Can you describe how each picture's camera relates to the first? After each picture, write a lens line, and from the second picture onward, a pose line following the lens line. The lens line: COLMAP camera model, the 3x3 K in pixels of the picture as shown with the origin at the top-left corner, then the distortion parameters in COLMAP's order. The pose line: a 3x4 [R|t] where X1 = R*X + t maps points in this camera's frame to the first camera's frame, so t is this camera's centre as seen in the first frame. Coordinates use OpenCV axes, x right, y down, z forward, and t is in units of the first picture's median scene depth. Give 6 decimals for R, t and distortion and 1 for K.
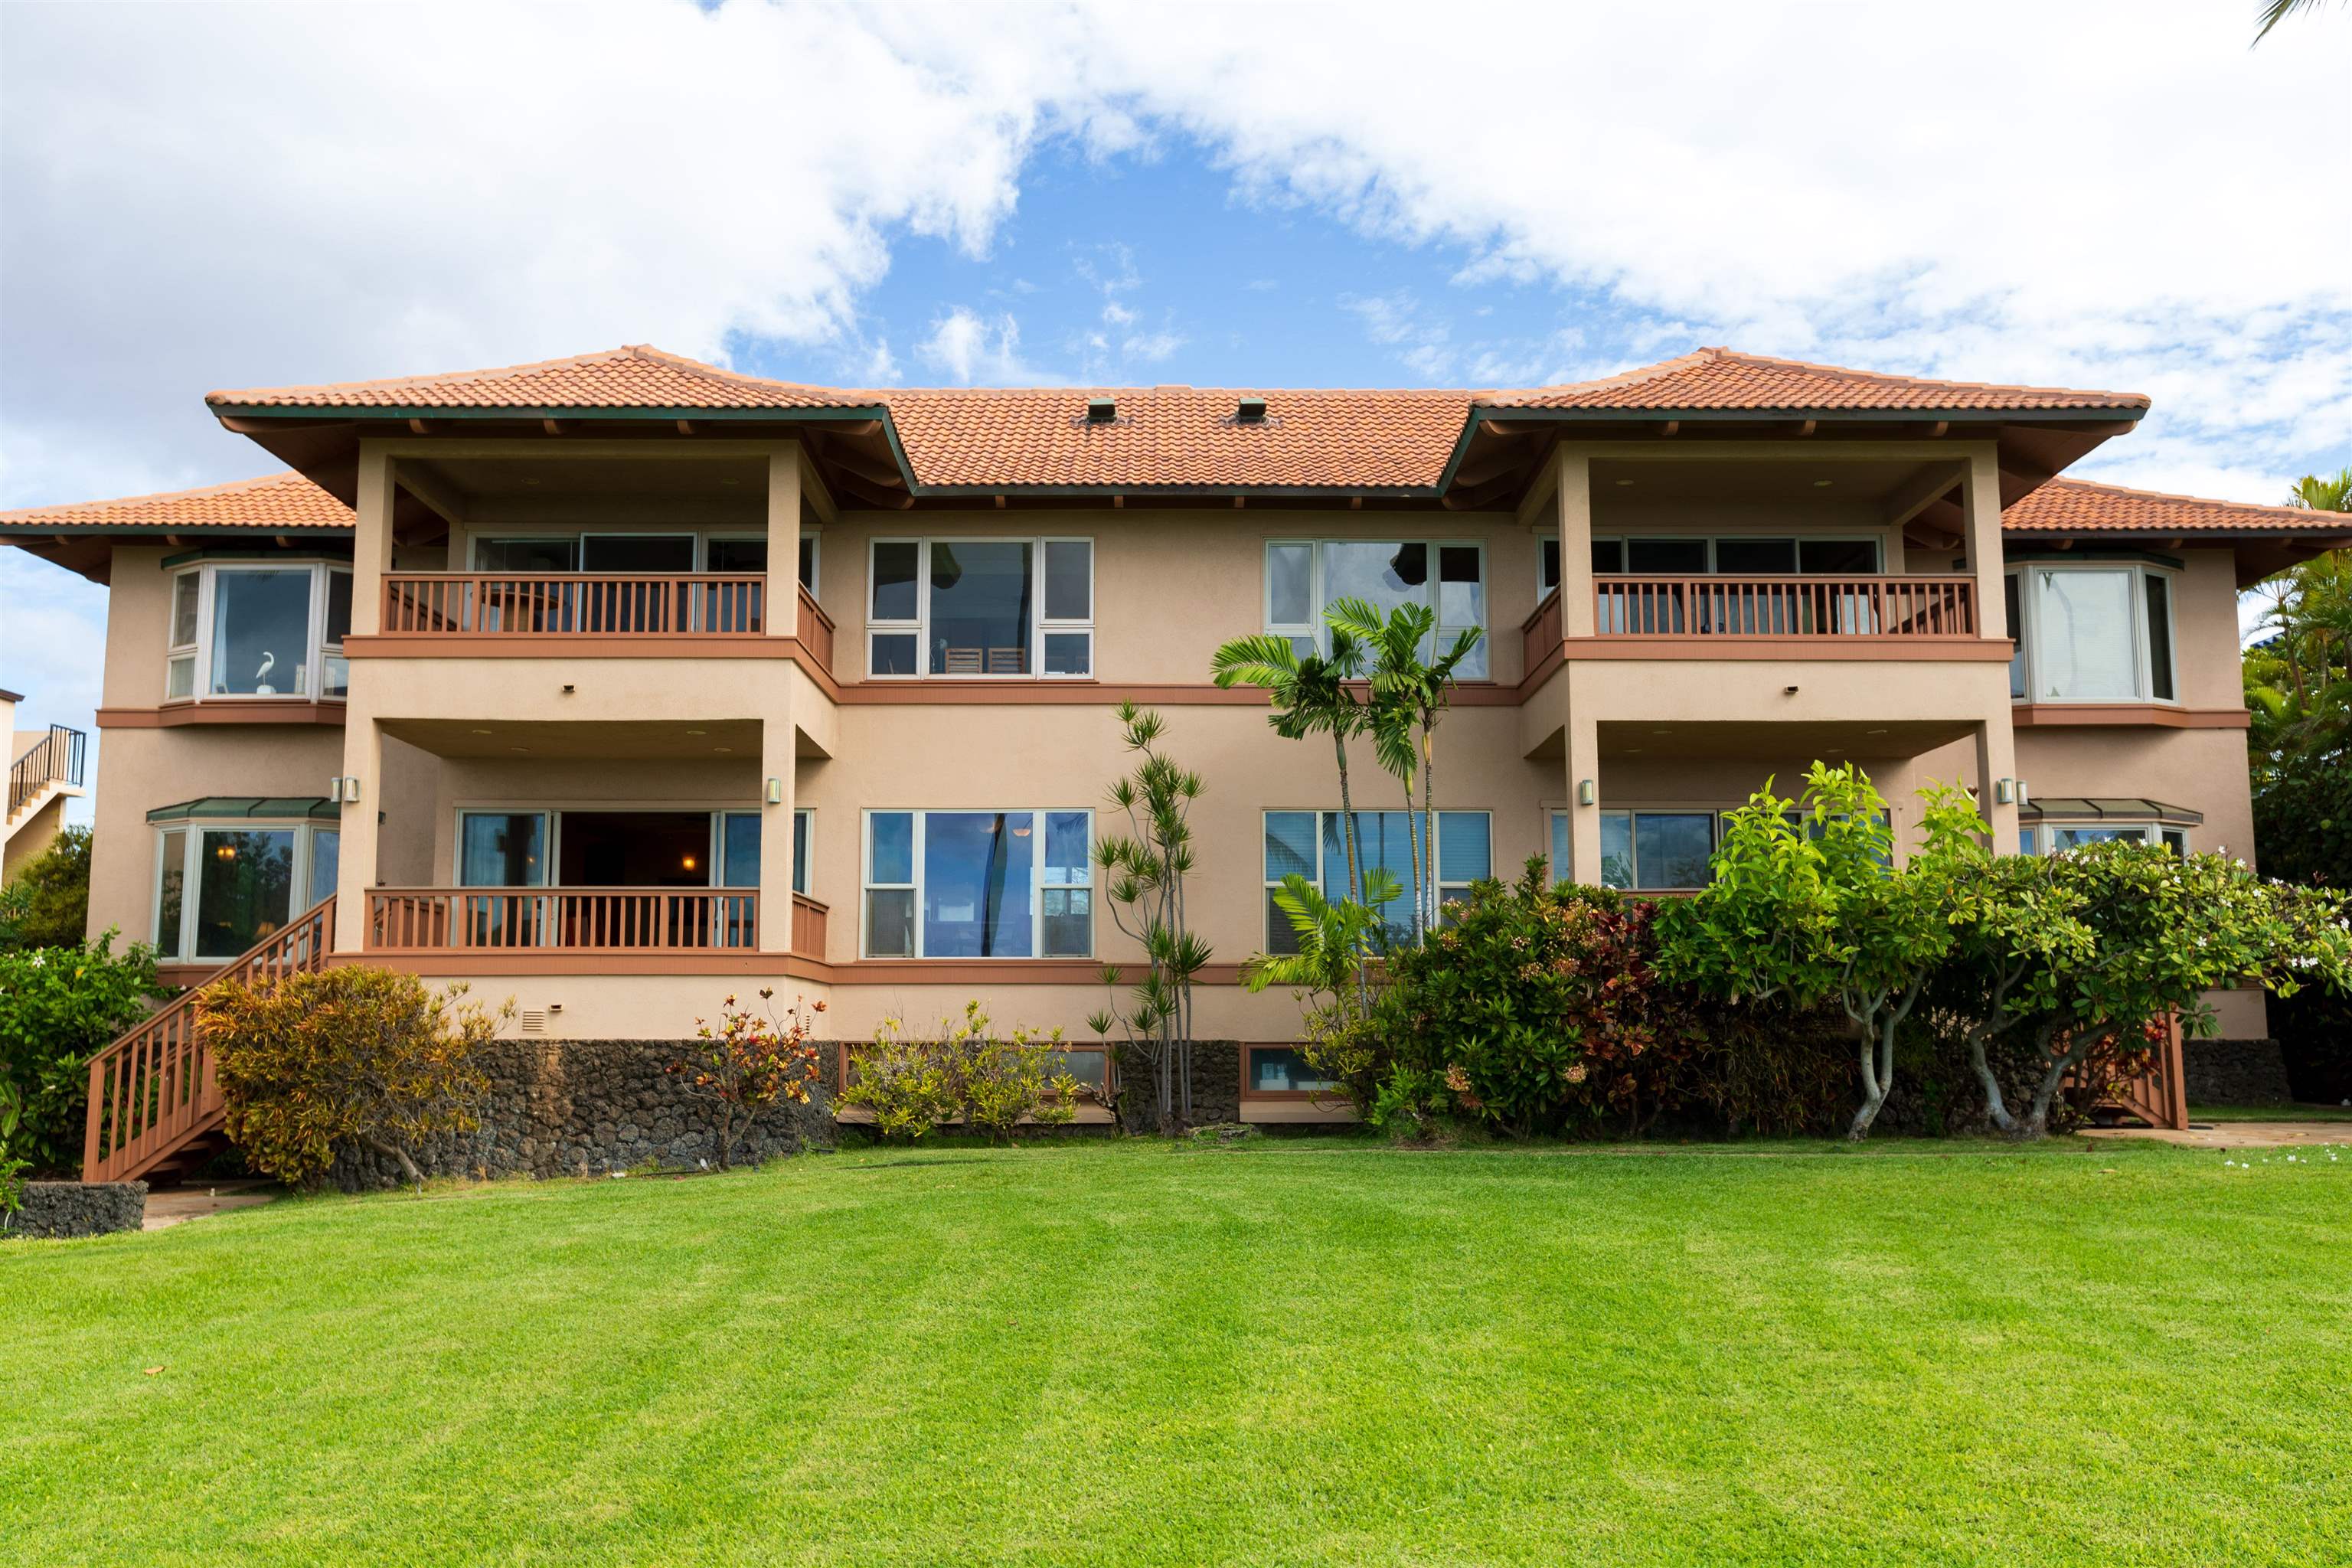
lens RADIAL K [[1986.6, 0, 1176.0], [0, 1986.6, 784.0], [0, 0, 1]] dist [-0.003305, 0.002100]
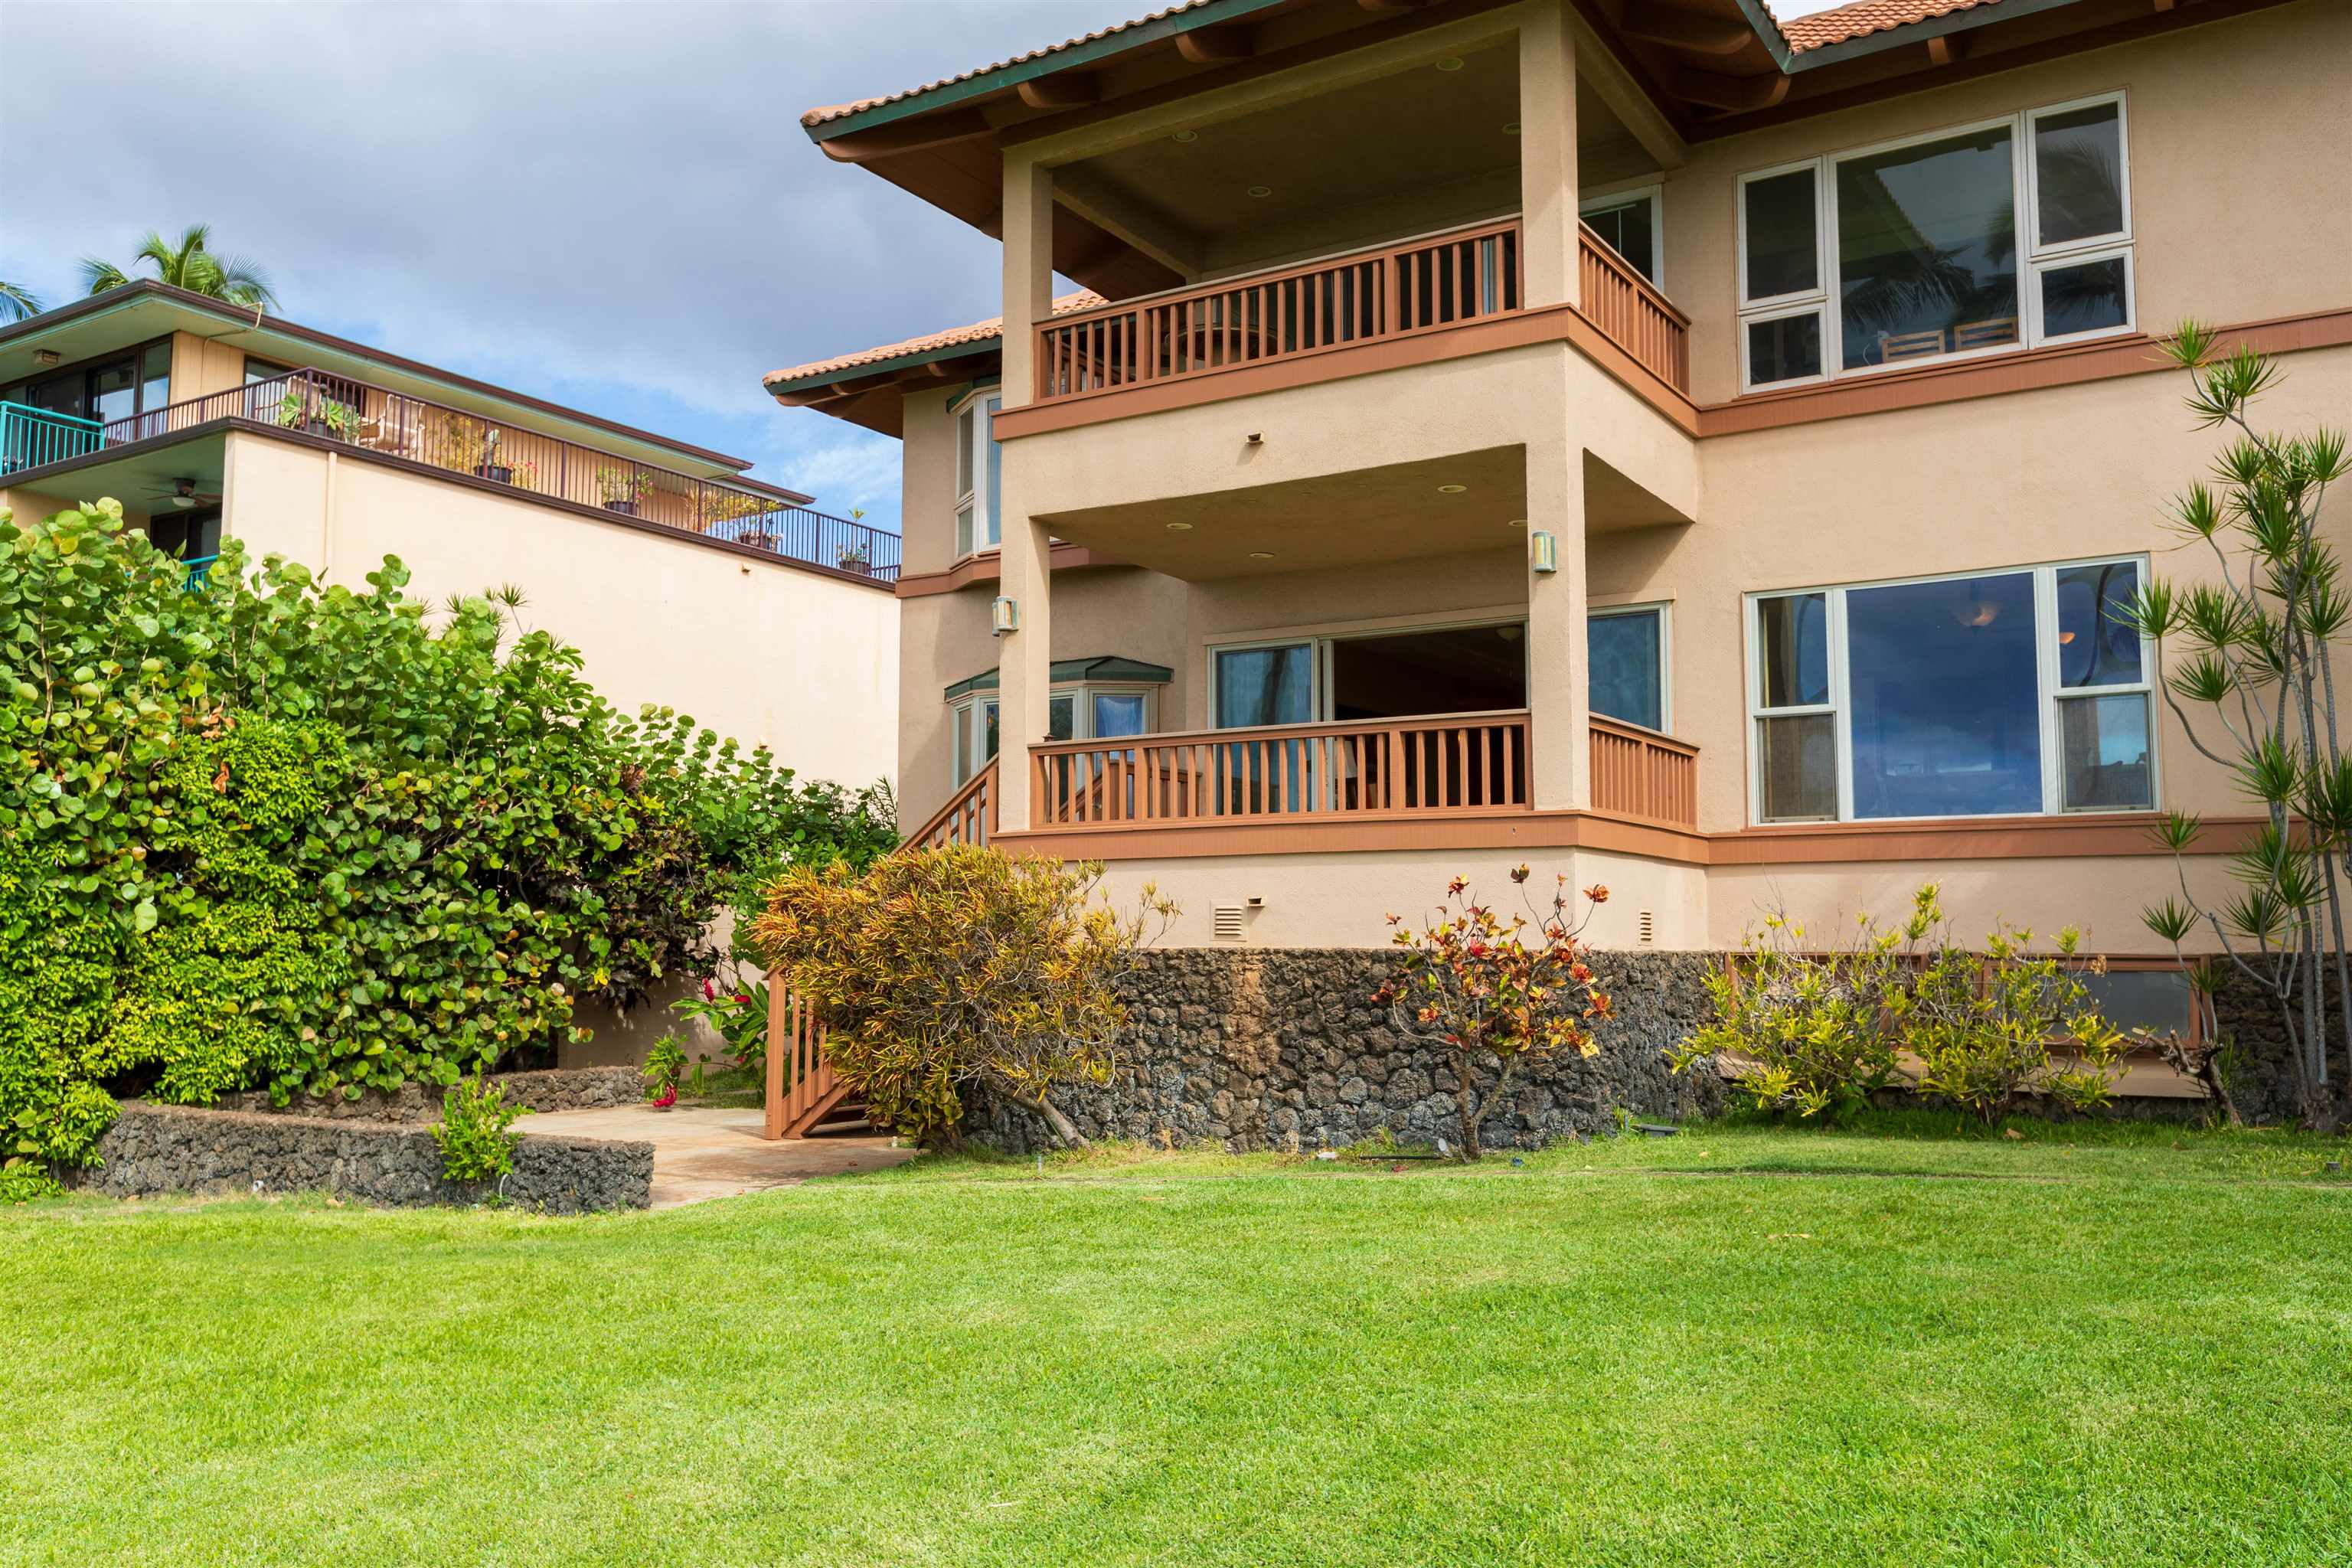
lens RADIAL K [[1880.6, 0, 1176.0], [0, 1880.6, 784.0], [0, 0, 1]] dist [0.005651, 0.005596]
pose [[0.839427, -0.045081, -0.541599, 0.017145], [0.066938, 0.997542, 0.020715, 0.054358], [0.539334, -0.053642, 0.840382, 0.424741]]
